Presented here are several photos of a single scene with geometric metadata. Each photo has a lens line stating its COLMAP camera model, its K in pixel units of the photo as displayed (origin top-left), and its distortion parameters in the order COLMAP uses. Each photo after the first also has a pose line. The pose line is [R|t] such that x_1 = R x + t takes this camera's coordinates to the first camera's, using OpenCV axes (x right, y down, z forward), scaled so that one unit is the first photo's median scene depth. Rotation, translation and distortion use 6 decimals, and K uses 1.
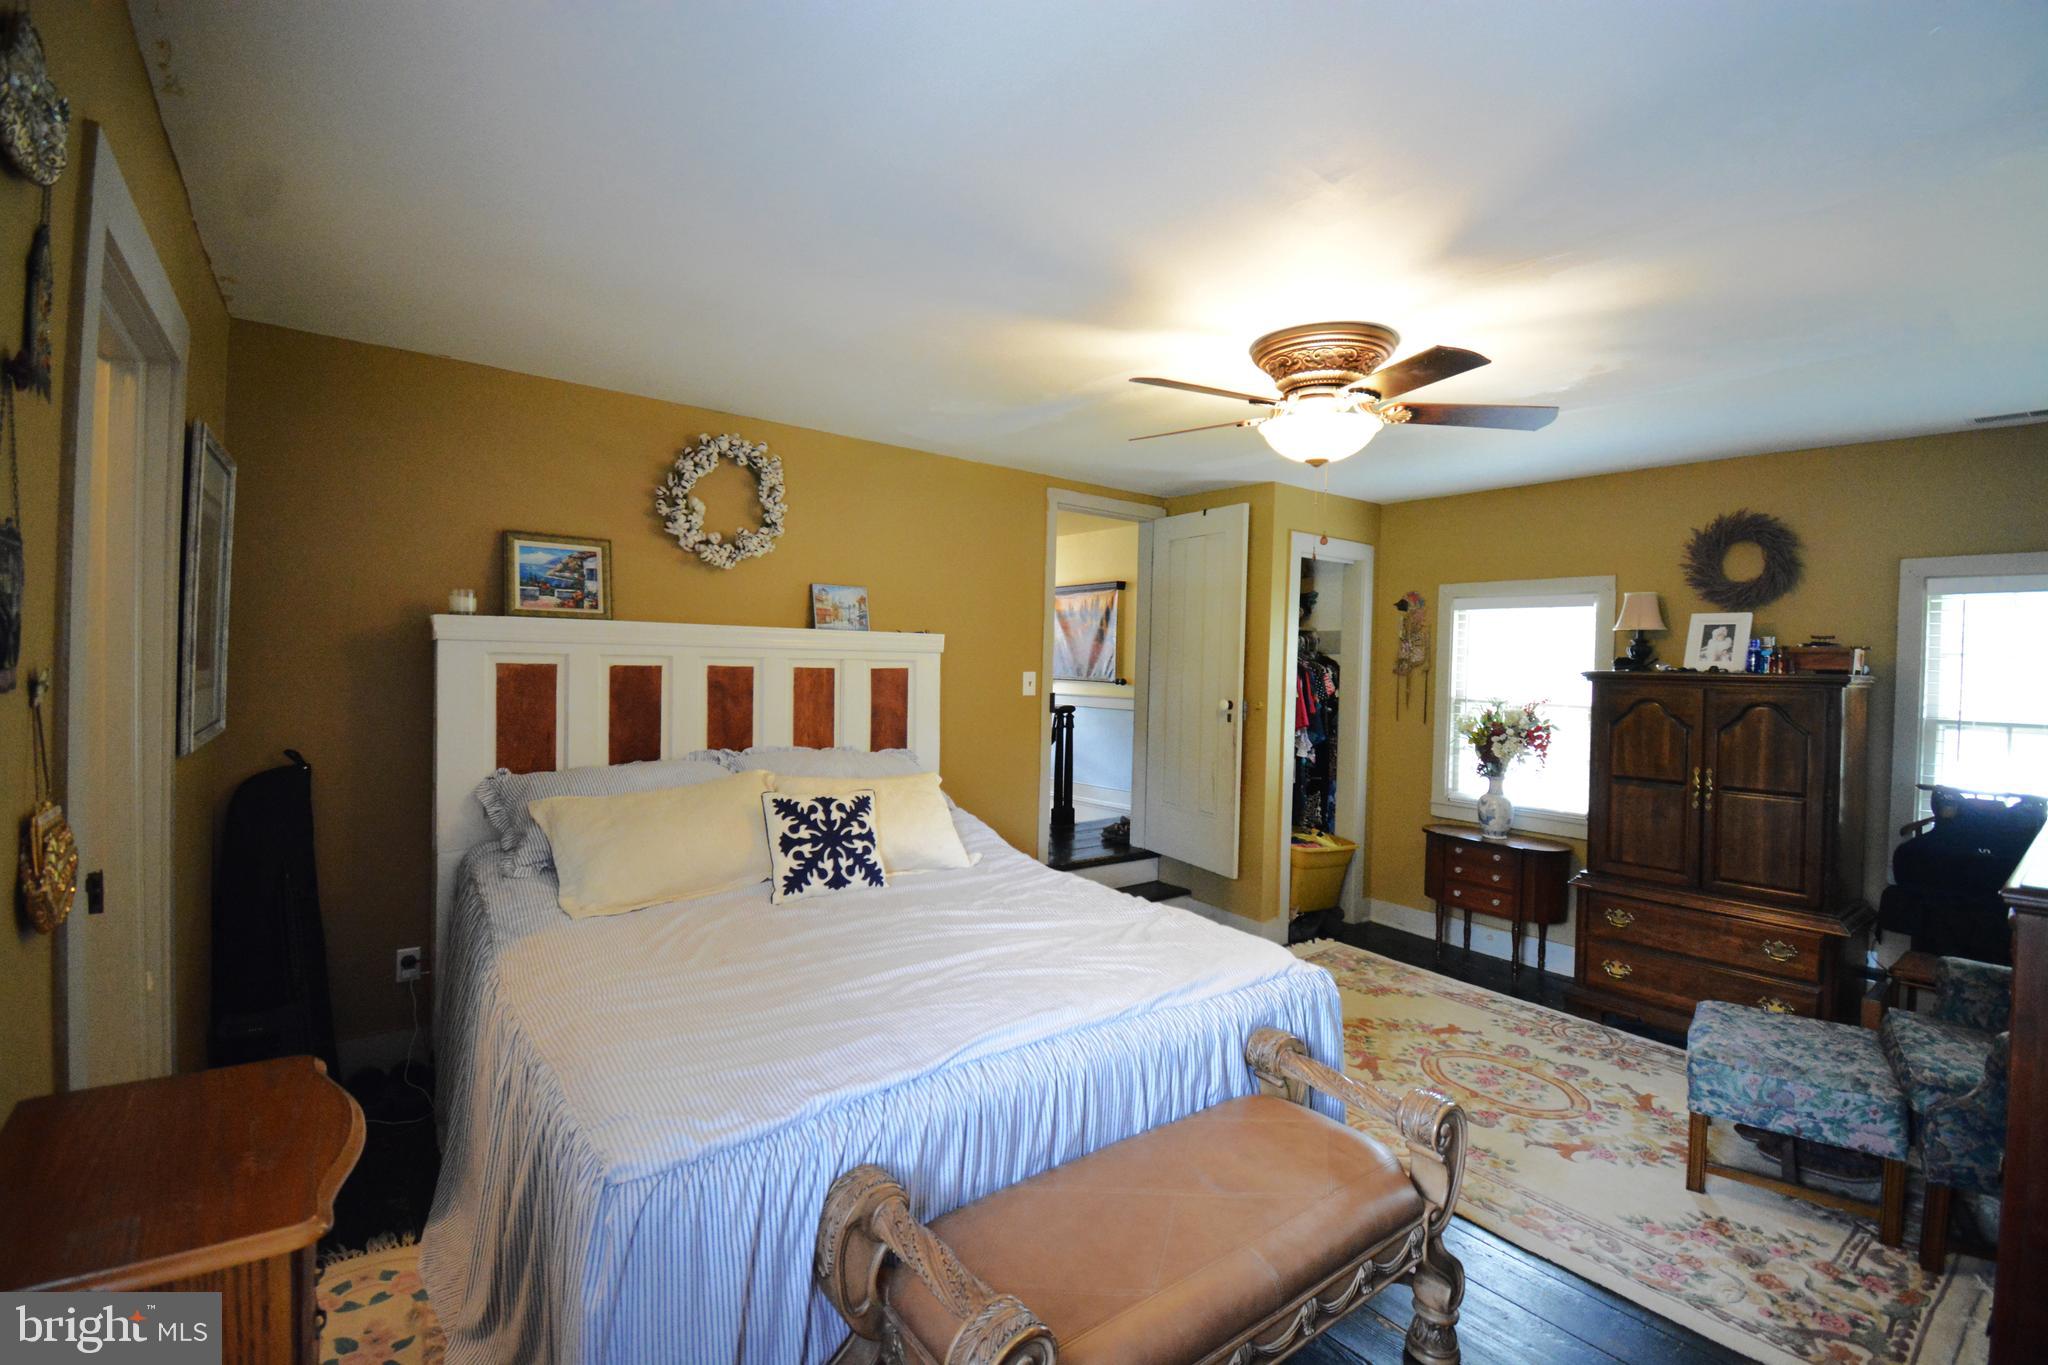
lens RADIAL K [[905.7, 0, 1024.0], [0, 905.7, 682.5], [0, 0, 1]] dist [0.004207, -0.000337]
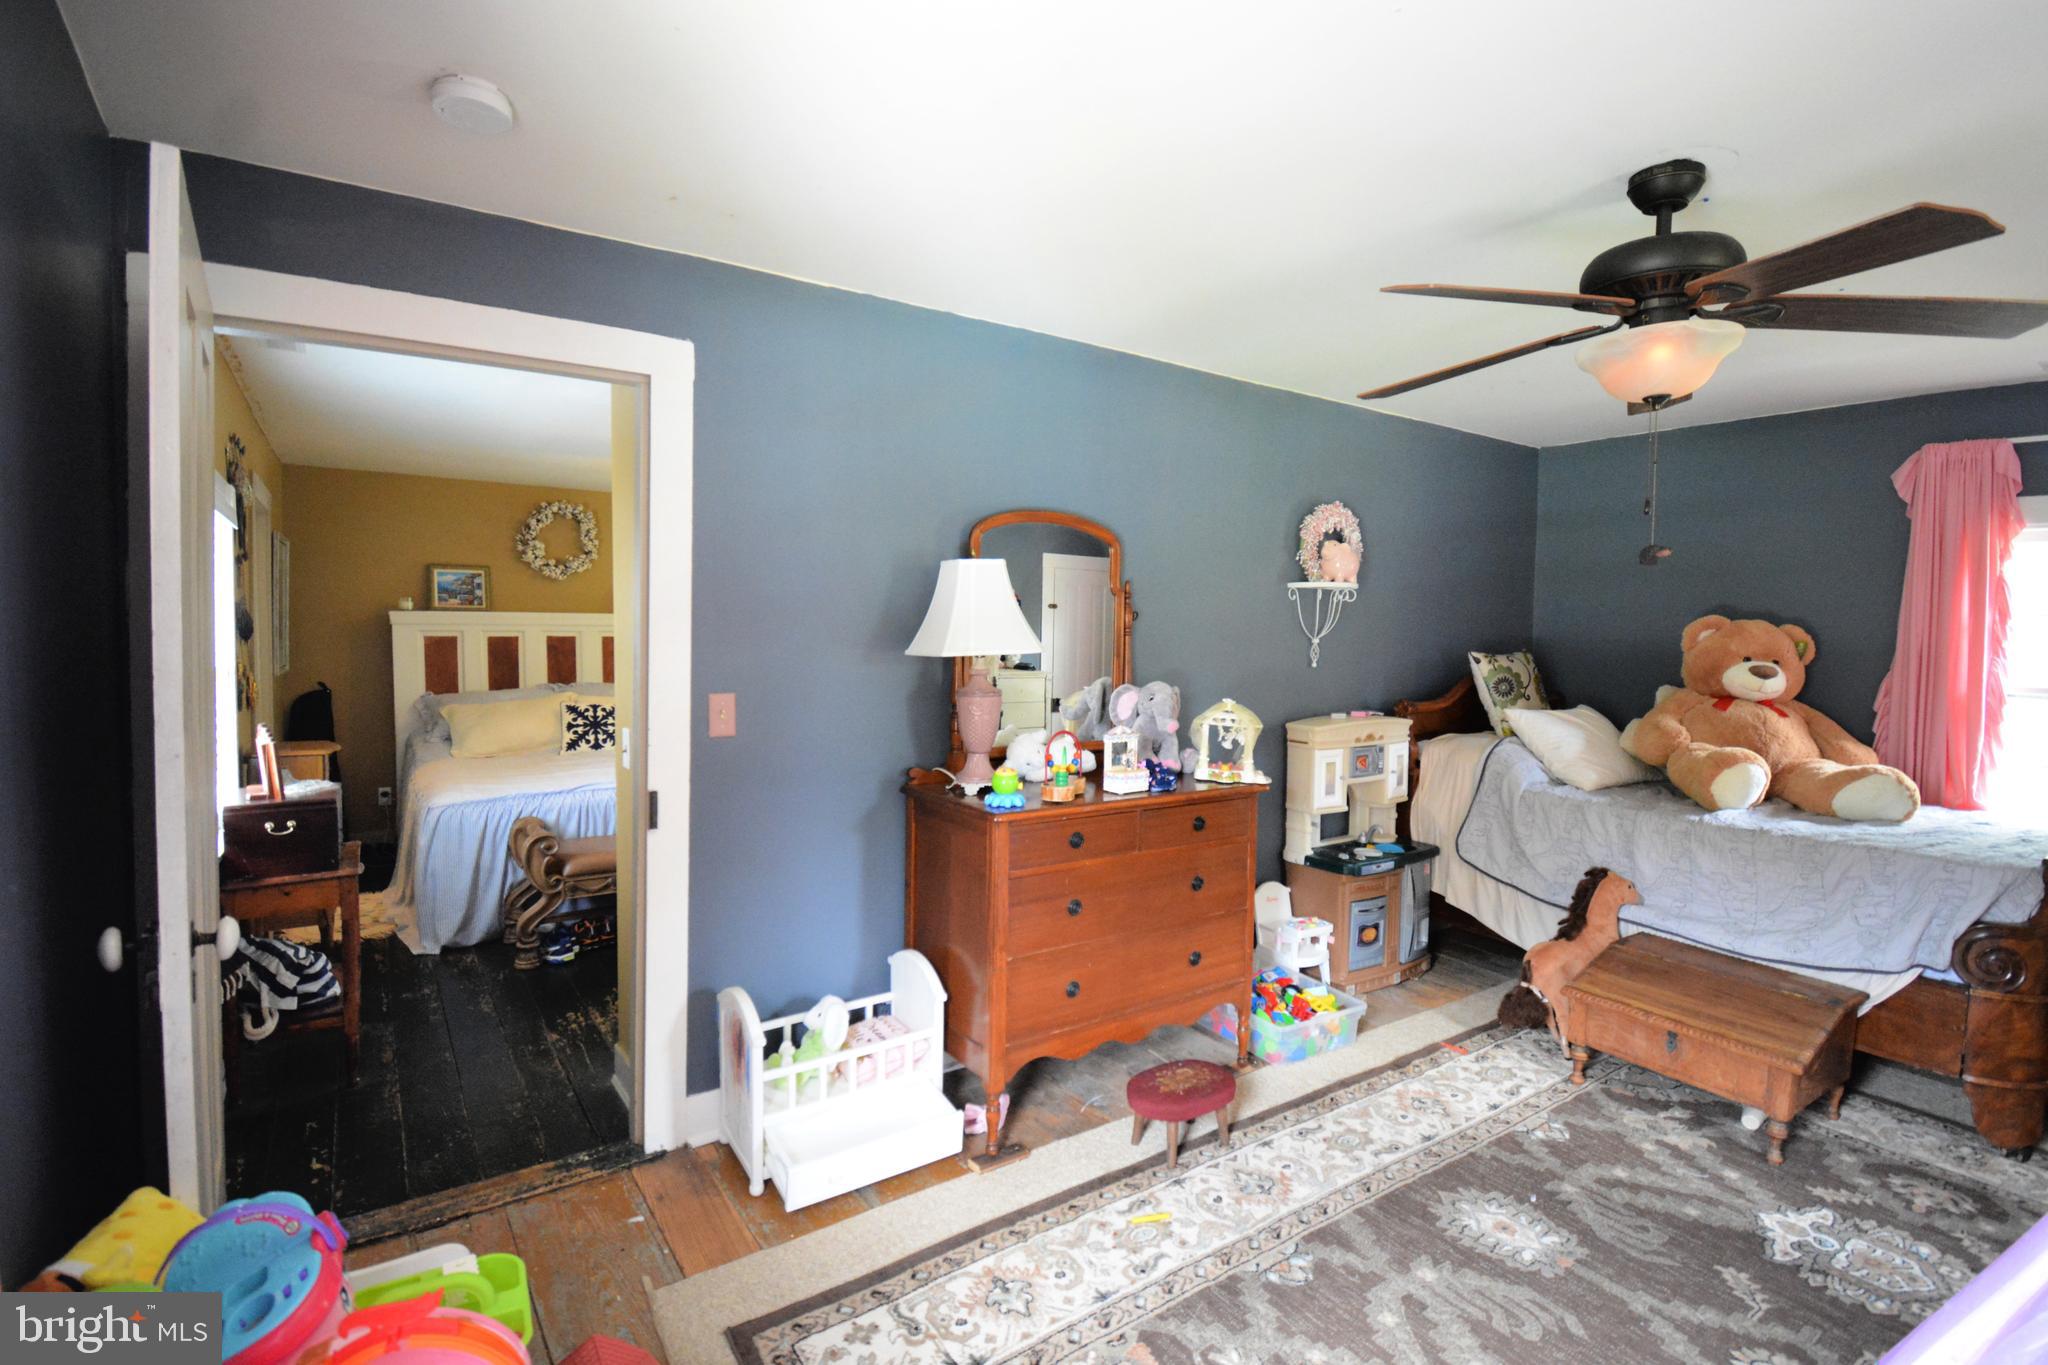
lens RADIAL K [[959.9, 0, 1024.0], [0, 959.9, 682.5], [0, 0, 1]] dist [0.003811, 0.000198]
pose [[0.998741, -0.015646, -0.047665, 0.746453], [0.016995, 0.999462, 0.028040, 0.039555], [0.047200, -0.028814, 0.998470, -0.925456]]
